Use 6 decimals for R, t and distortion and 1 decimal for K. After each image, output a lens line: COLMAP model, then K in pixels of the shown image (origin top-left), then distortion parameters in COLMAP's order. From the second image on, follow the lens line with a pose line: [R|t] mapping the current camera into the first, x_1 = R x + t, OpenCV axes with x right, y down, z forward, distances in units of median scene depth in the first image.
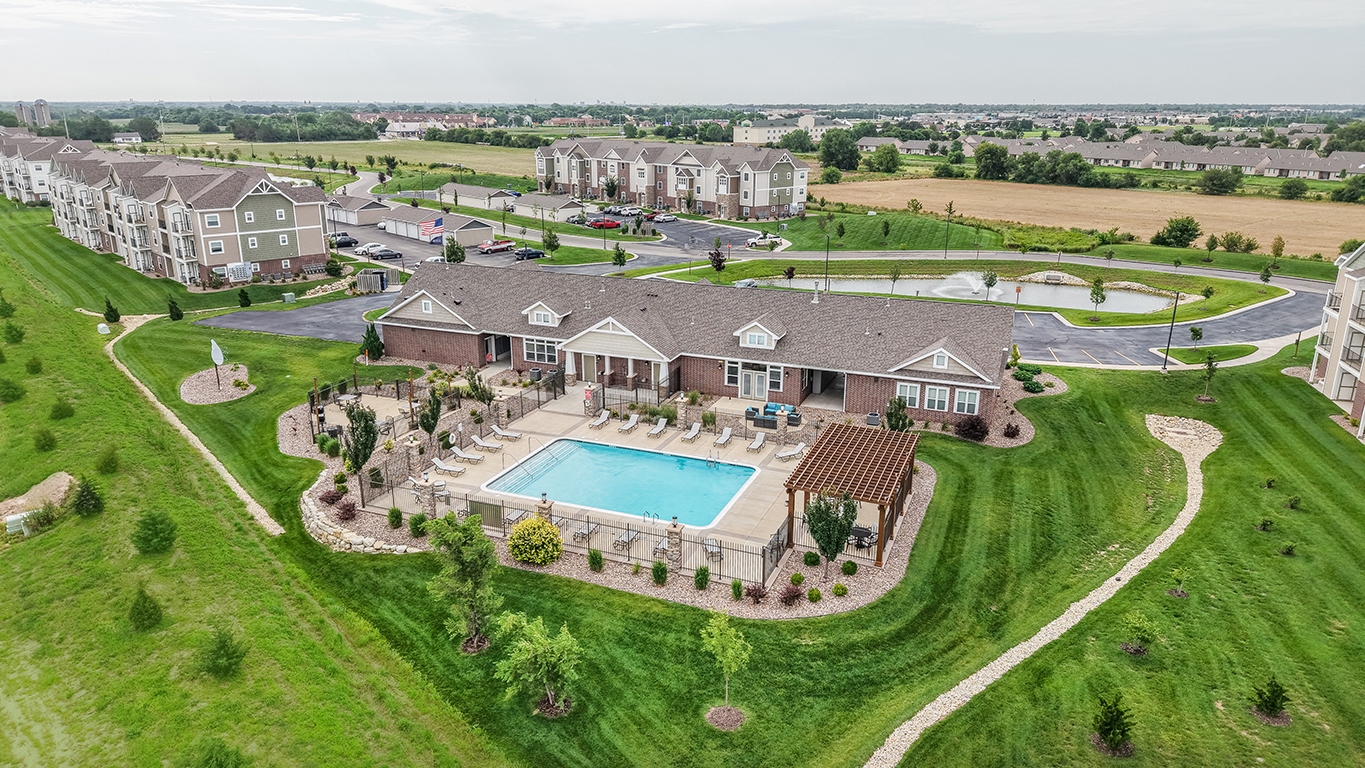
lens RADIAL K [[915.4, 0, 682.9], [0, 915.4, 382.9], [0, 0, 1]] dist [0.006561, -0.006135]
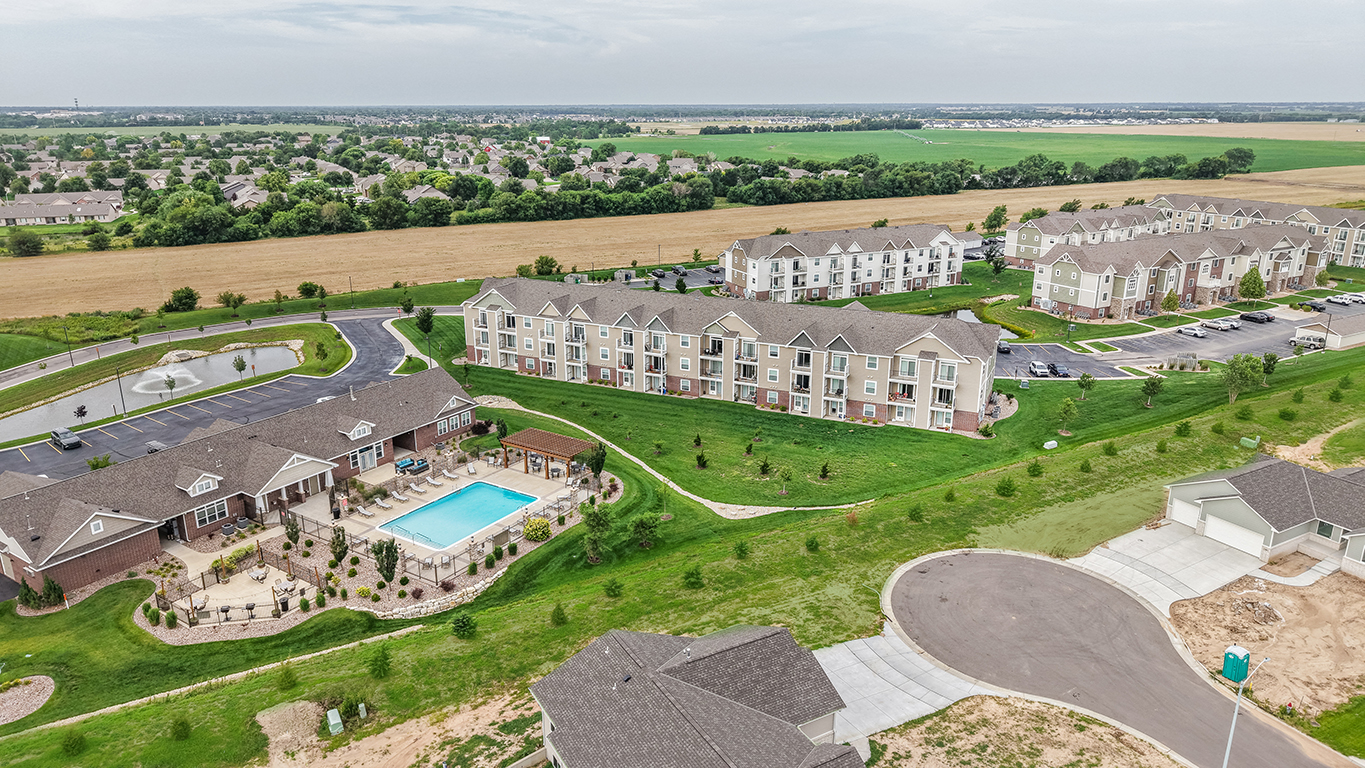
lens RADIAL K [[915.4, 0, 682.9], [0, 915.4, 386.2], [0, 0, 1]] dist [0.006561, -0.006135]
pose [[0.165853, -0.289916, 0.942572, -0.687590], [0.280811, 0.930123, 0.236676, -0.181439], [-0.945324, 0.225431, 0.235675, 0.059367]]
